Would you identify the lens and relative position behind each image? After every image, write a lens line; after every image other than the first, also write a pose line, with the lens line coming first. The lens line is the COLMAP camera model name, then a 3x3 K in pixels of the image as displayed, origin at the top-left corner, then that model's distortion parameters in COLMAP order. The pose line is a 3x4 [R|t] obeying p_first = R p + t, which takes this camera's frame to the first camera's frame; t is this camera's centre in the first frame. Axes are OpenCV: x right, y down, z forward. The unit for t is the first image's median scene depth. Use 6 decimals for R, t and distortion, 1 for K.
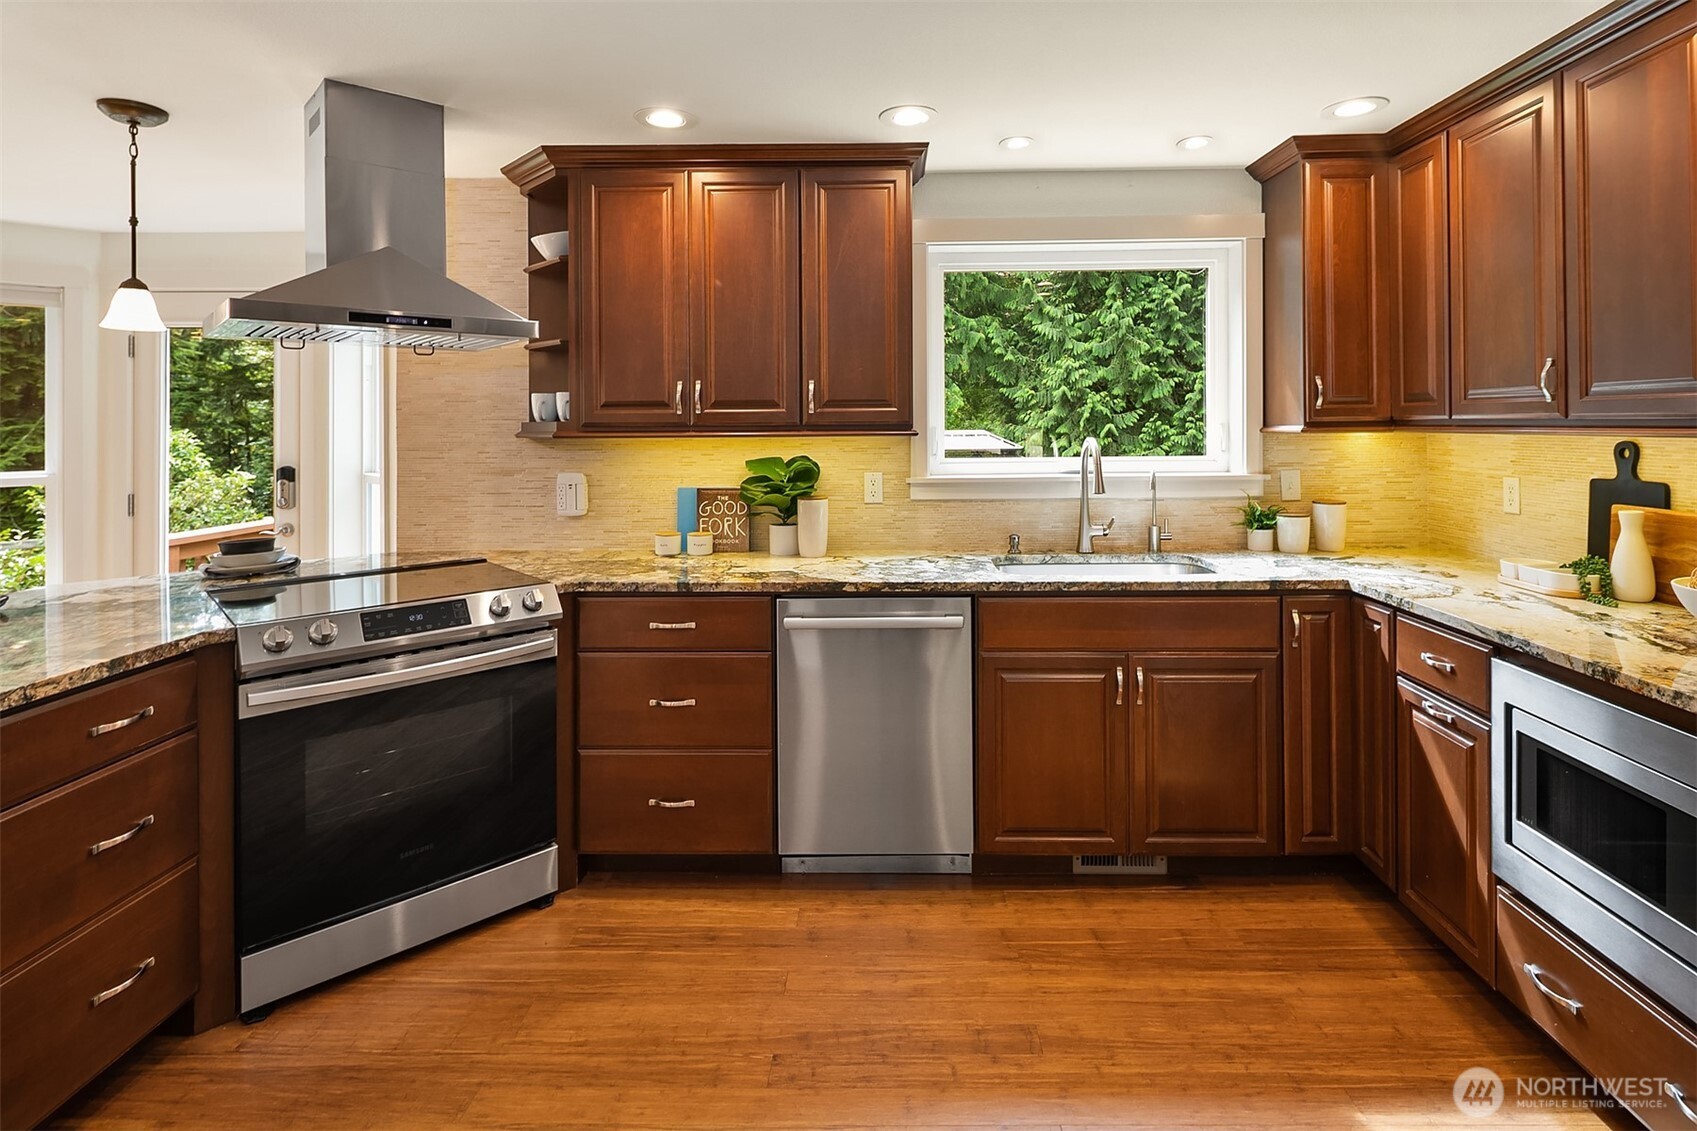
lens RADIAL K [[860.5, 0, 852.9], [0, 860.5, 597.5], [0, 0, 1]] dist [0.004296, 0.000806]
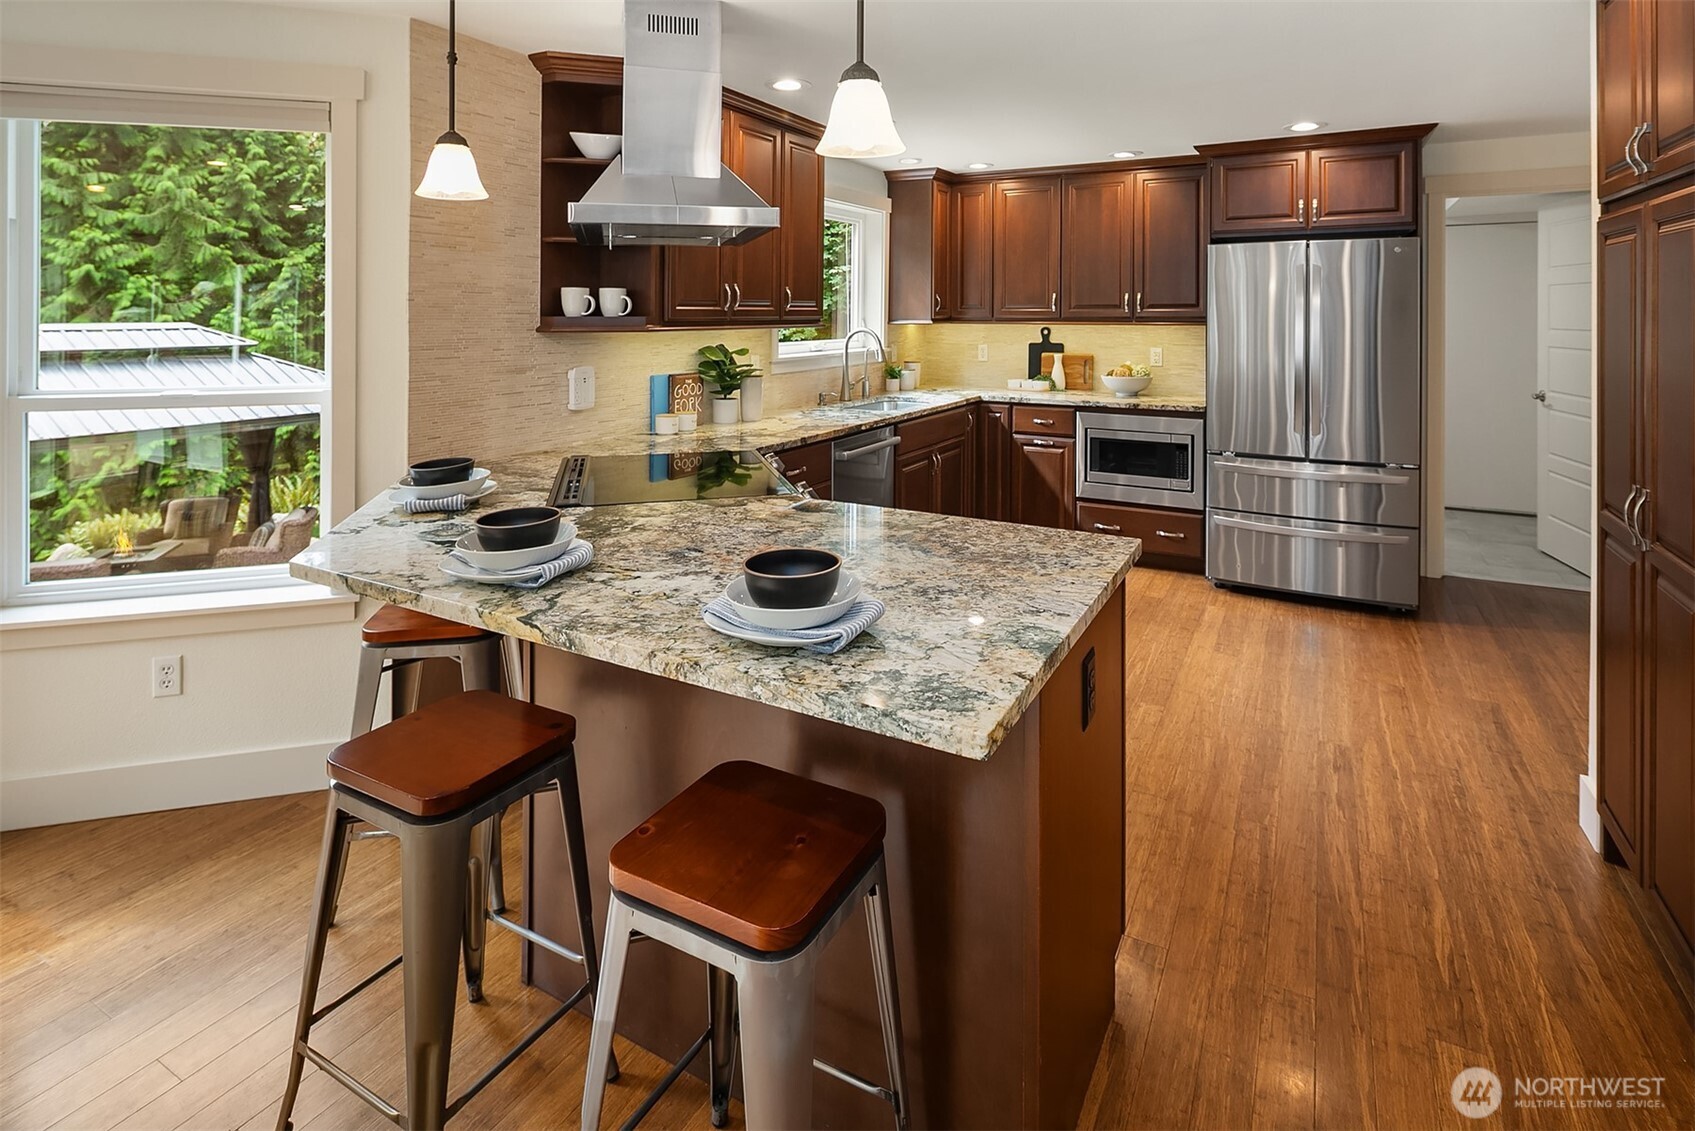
lens RADIAL K [[826.9, 0, 847.5], [0, 826.9, 565.5], [0, 0, 1]] dist [-0.002178, 0.010425]
pose [[0.451154, -0.253468, 0.855695, -1.065176], [0.172282, 0.965520, 0.195166, -0.052294], [-0.875659, 0.059371, 0.479267, 0.255995]]
